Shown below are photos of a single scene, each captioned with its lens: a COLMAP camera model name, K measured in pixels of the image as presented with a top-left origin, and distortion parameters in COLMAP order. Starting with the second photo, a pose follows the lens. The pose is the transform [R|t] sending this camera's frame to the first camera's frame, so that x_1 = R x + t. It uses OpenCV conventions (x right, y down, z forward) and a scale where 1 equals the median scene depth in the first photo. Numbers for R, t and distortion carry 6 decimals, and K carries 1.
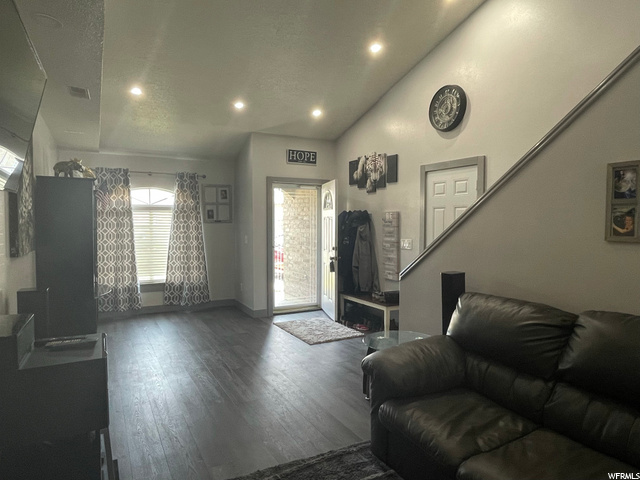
lens RADIAL K [[418.4, 0, 323.8], [0, 418.4, 237.2], [0, 0, 1]] dist [0.002743, 0.003471]
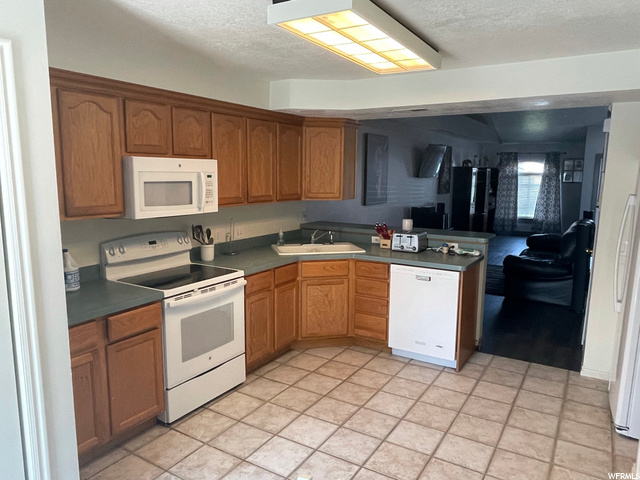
lens RADIAL K [[462.8, 0, 318.4], [0, 462.8, 237.7], [0, 0, 1]] dist [-0.006150, 0.001477]
pose [[0.499655, 0.125829, -0.857037, 0.803768], [-0.035692, 0.991544, 0.124768, -0.016929], [0.865489, -0.031751, 0.499921, -0.688175]]
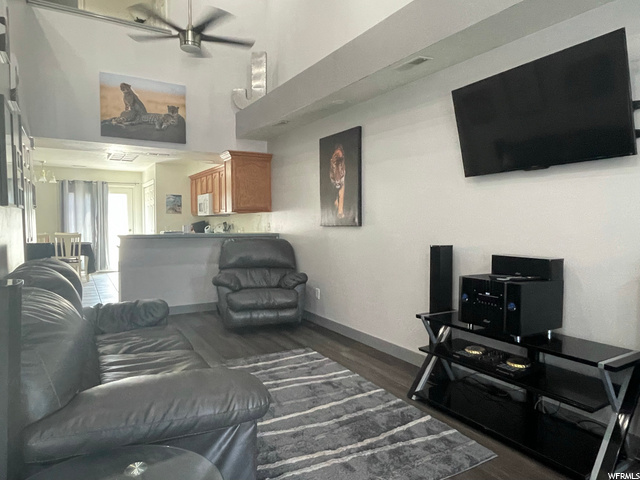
lens RADIAL K [[418.4, 0, 316.4], [0, 418.4, 242.5], [0, 0, 1]] dist [0.002743, 0.003471]
pose [[-0.999423, 0.001196, -0.033939, 0.026710], [-0.001600, 0.996612, 0.082233, 0.004163], [0.033922, 0.082240, -0.996035, 0.633818]]
